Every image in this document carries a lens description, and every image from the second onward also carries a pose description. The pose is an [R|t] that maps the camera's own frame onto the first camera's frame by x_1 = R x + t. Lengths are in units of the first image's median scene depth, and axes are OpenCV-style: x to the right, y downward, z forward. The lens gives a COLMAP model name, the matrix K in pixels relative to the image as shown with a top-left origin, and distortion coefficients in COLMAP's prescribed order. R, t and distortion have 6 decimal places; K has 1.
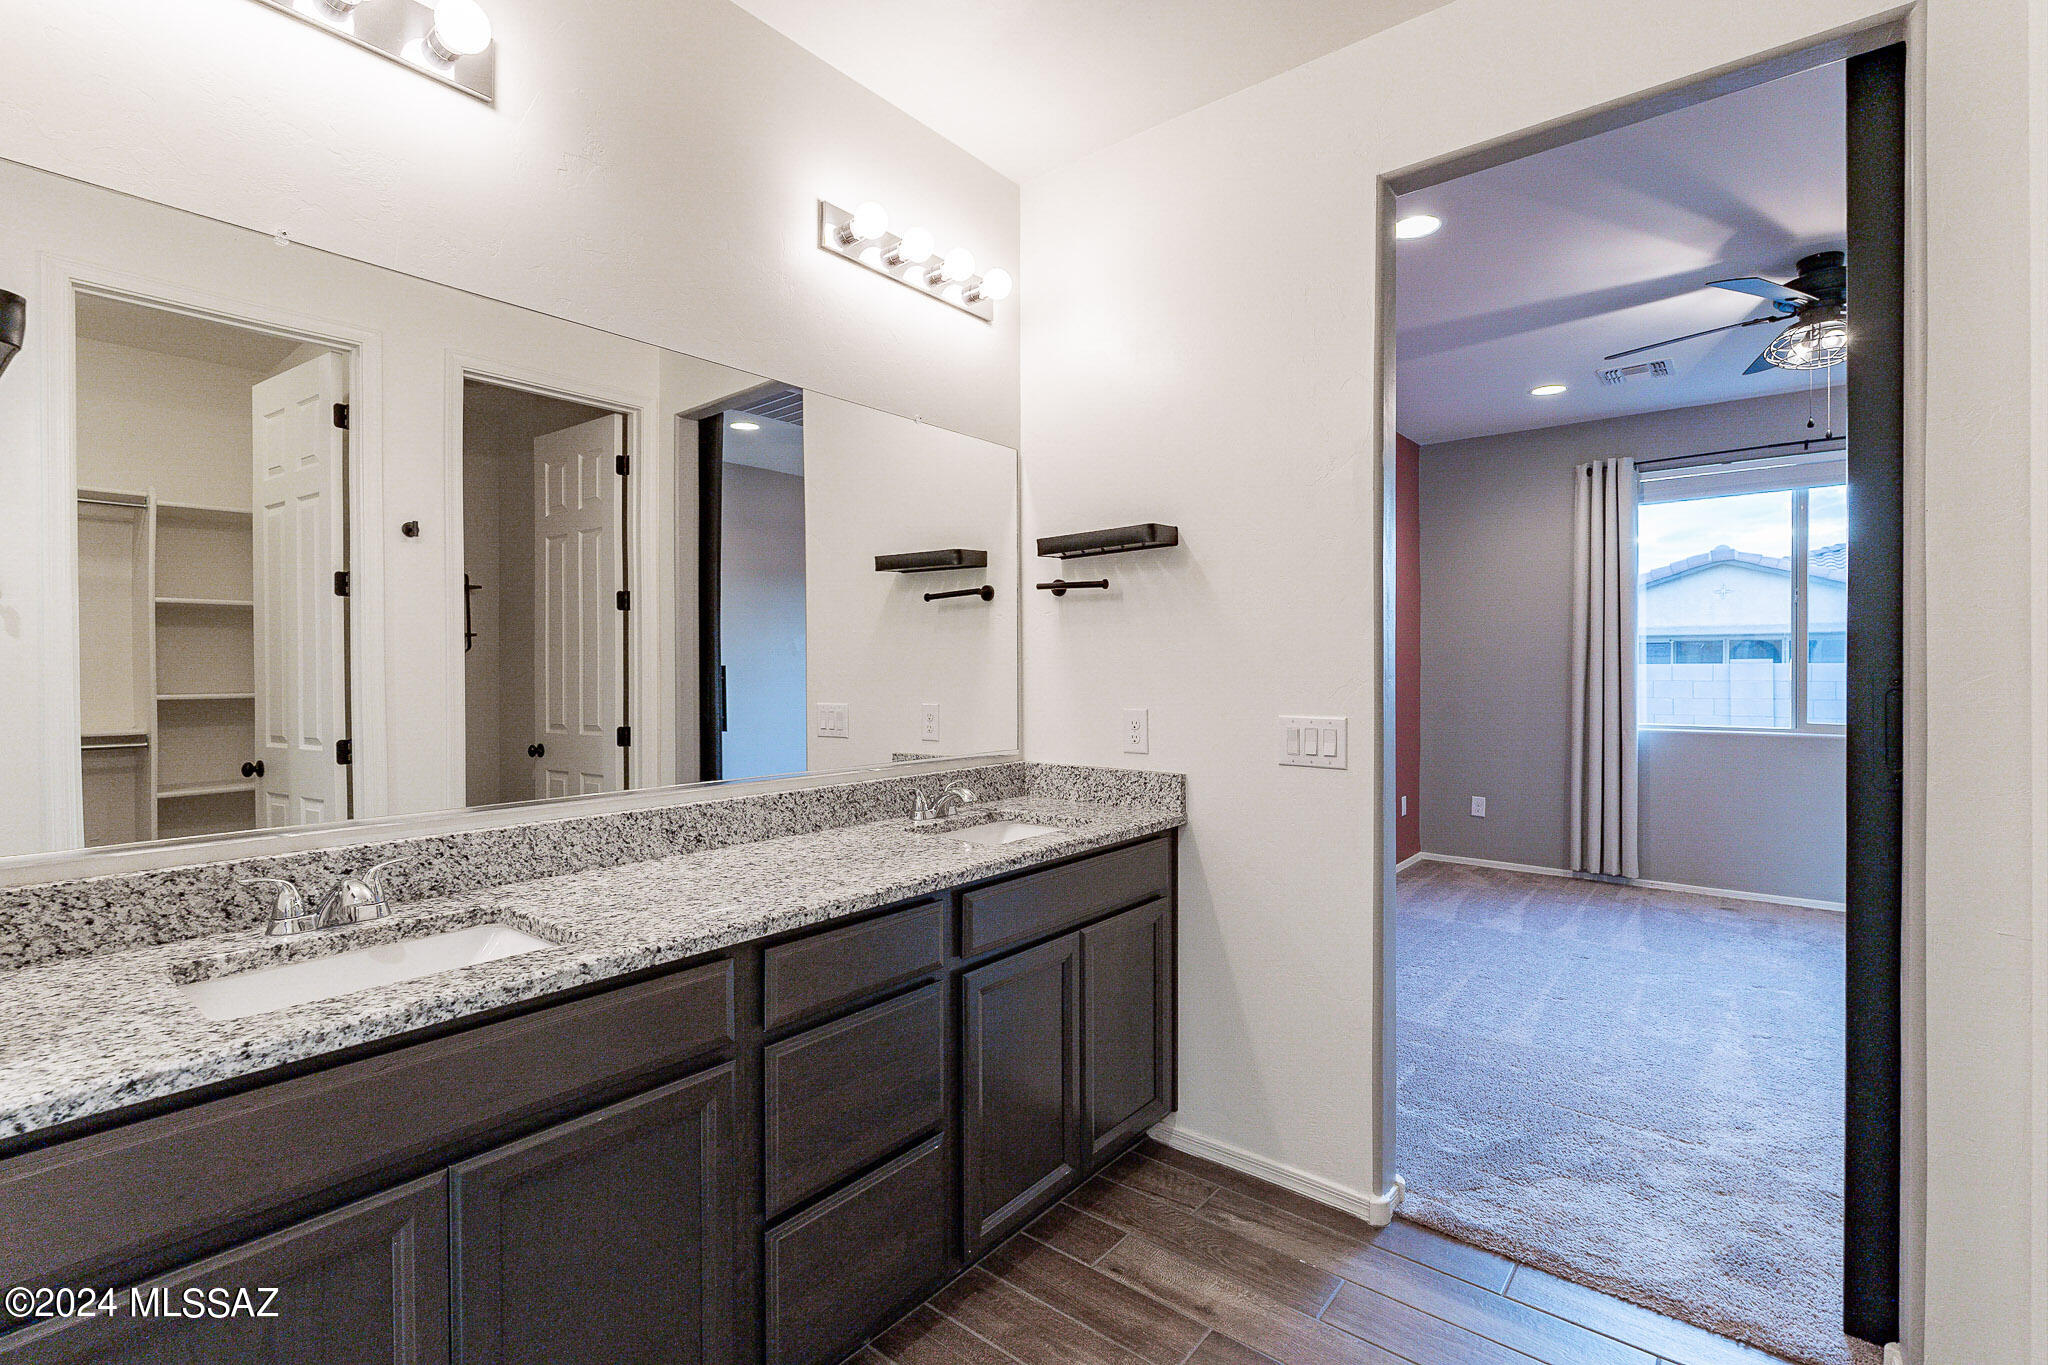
lens RADIAL K [[900.7, 0, 1028.2], [0, 900.7, 677.4], [0, 0, 1]] dist [0.002332, 0.001298]
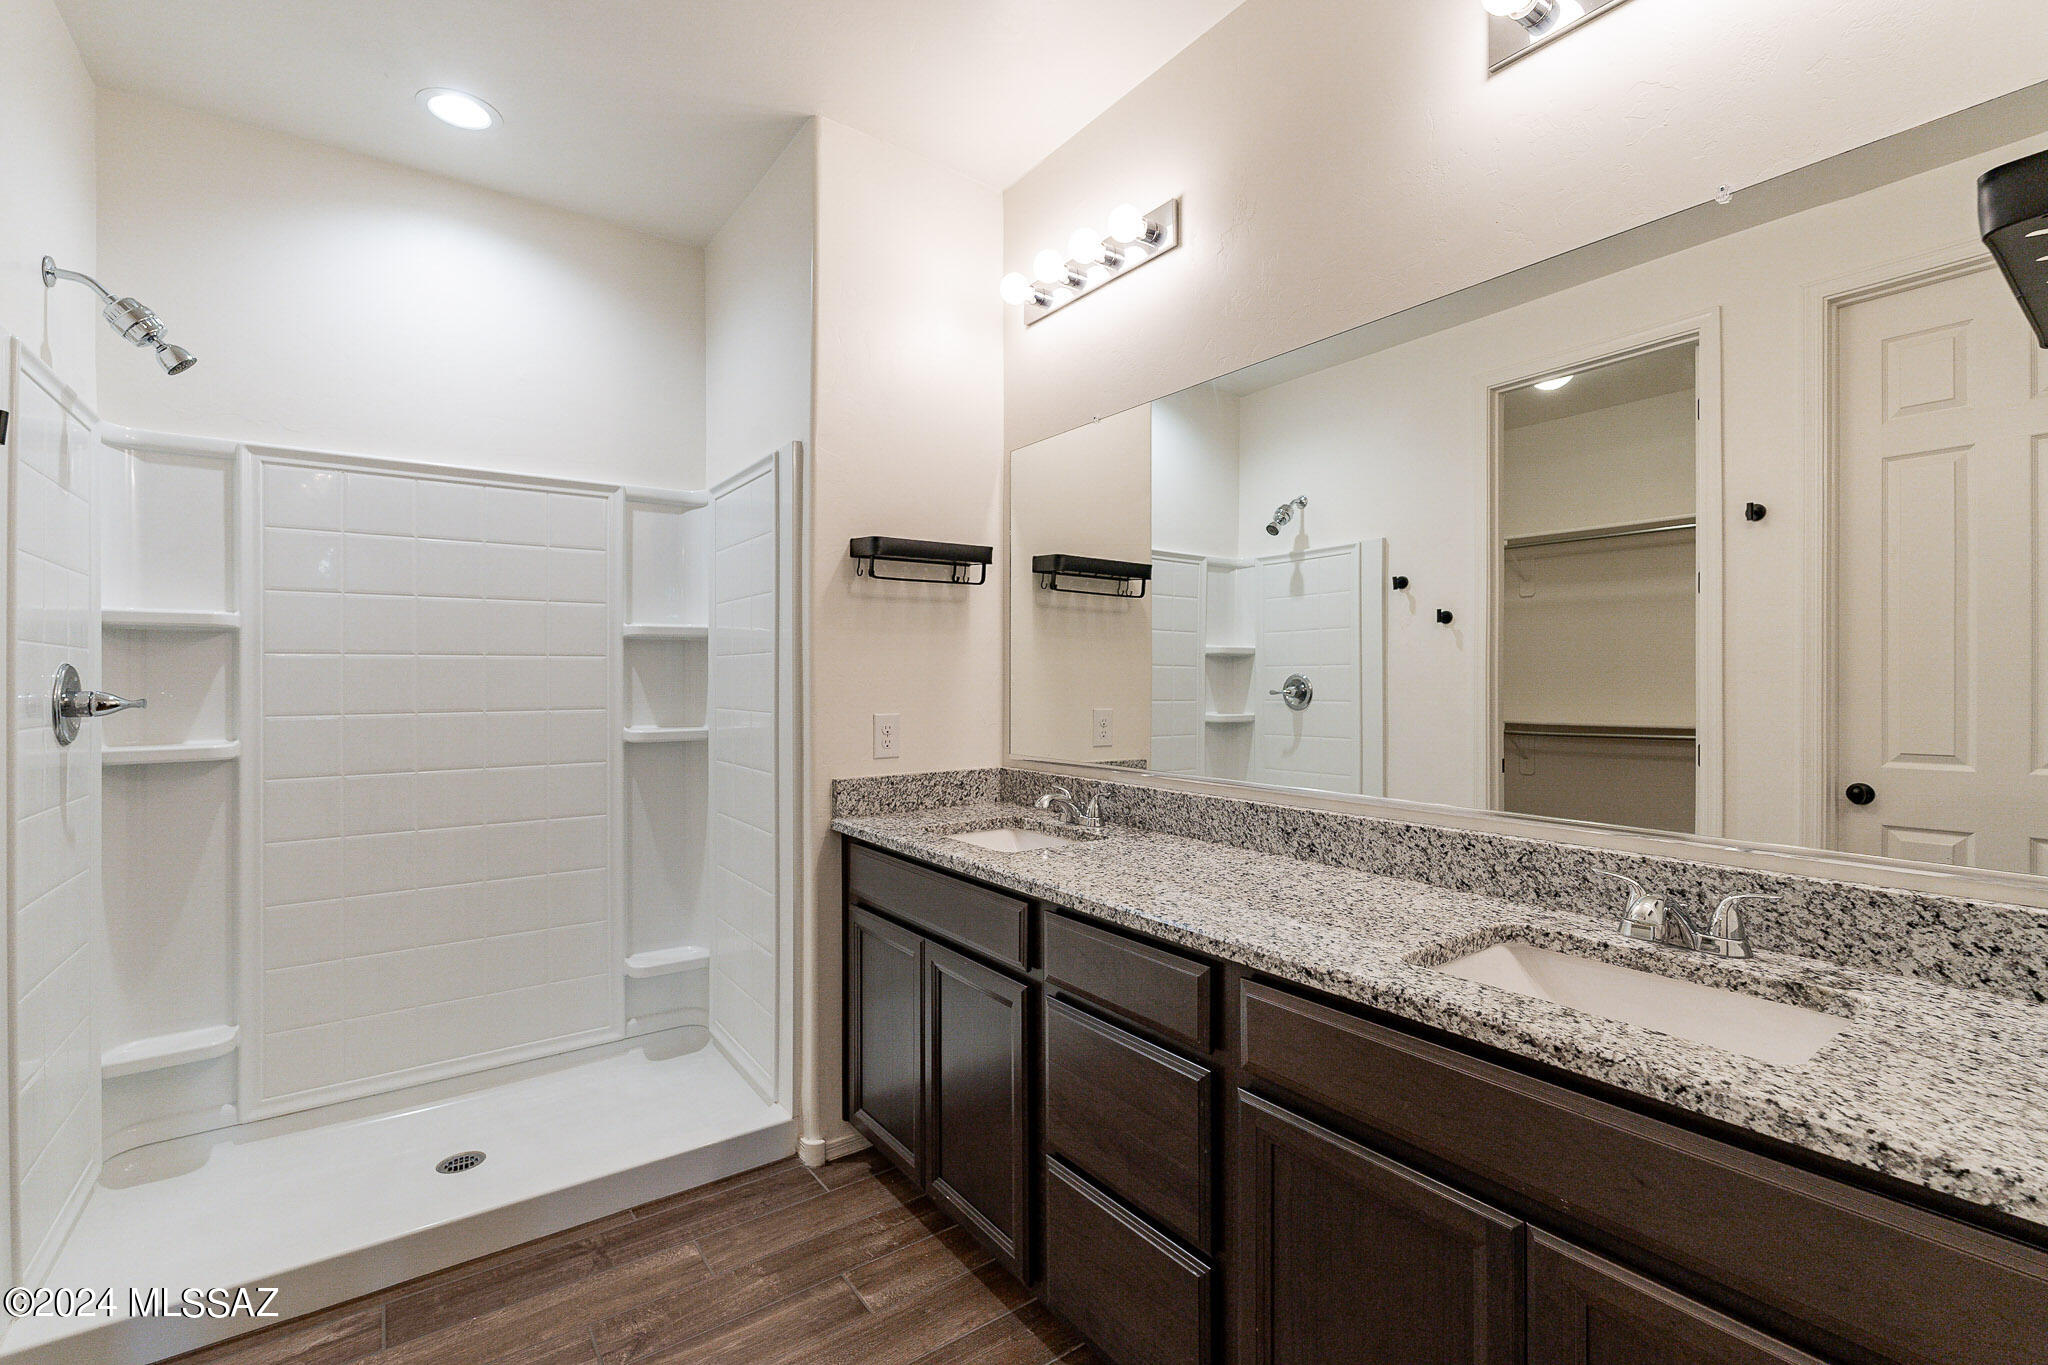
lens RADIAL K [[900.7, 0, 1024.9], [0, 900.7, 677.3], [0, 0, 1]] dist [0.002332, 0.001298]
pose [[-0.247198, 0.002673, -0.968961, 0.628022], [-0.005048, 0.999979, 0.004047, -0.003227], [0.968952, 0.005891, -0.247179, 0.940408]]
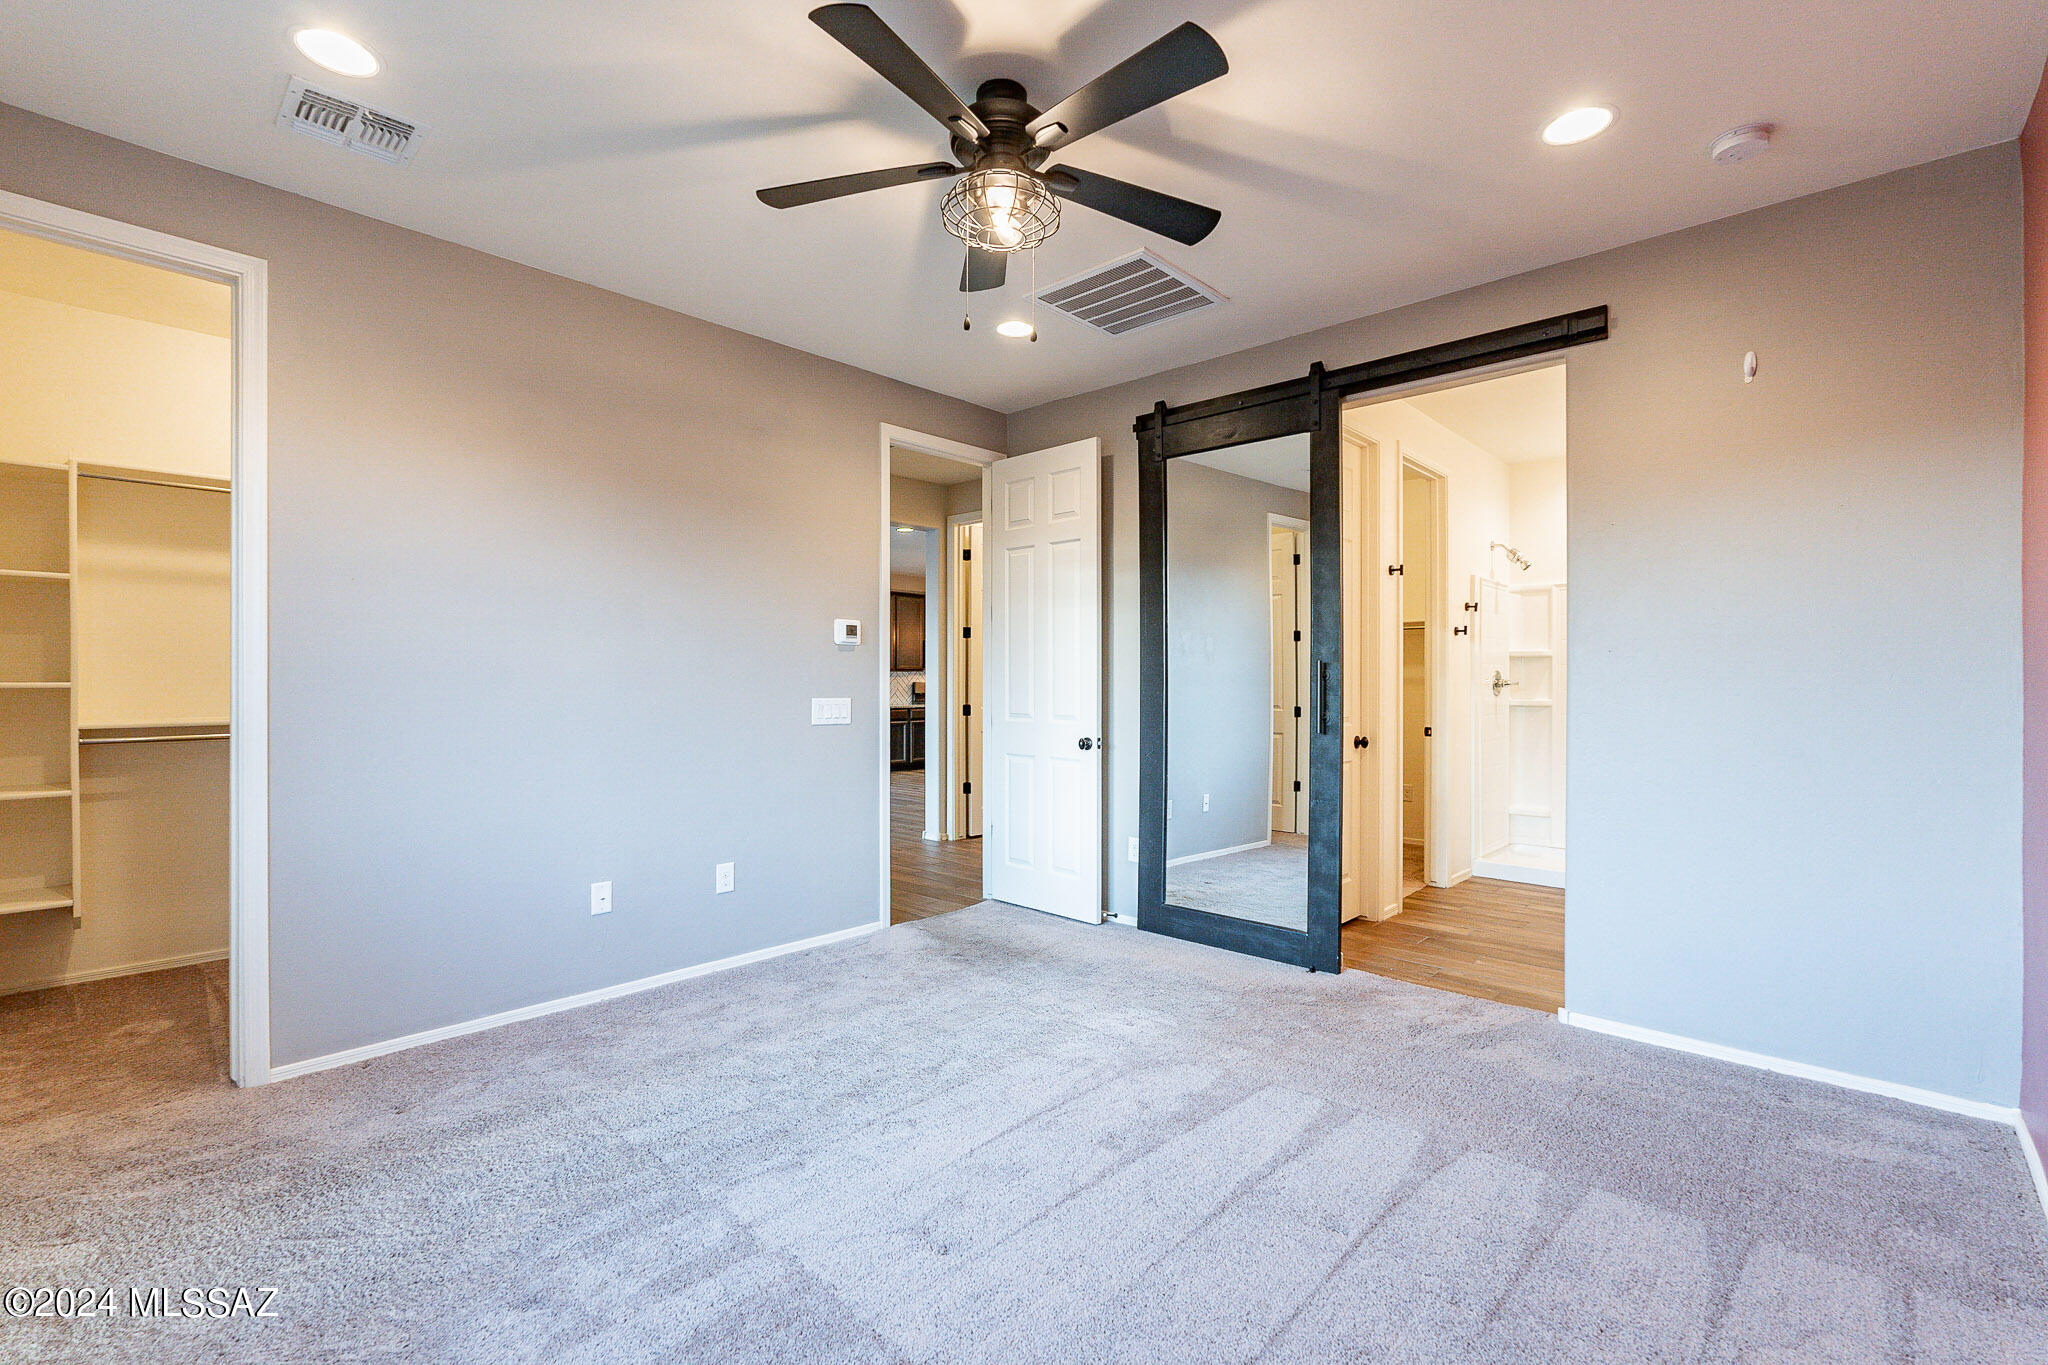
lens RADIAL K [[900.7, 0, 1019.8], [0, 900.7, 677.8], [0, 0, 1]] dist [0.002332, 0.001298]
pose [[-0.998245, 0.004728, 0.059033, 0.912533], [0.005465, 0.999909, 0.012329, -0.013338], [-0.058969, 0.012630, -0.998180, 1.669759]]
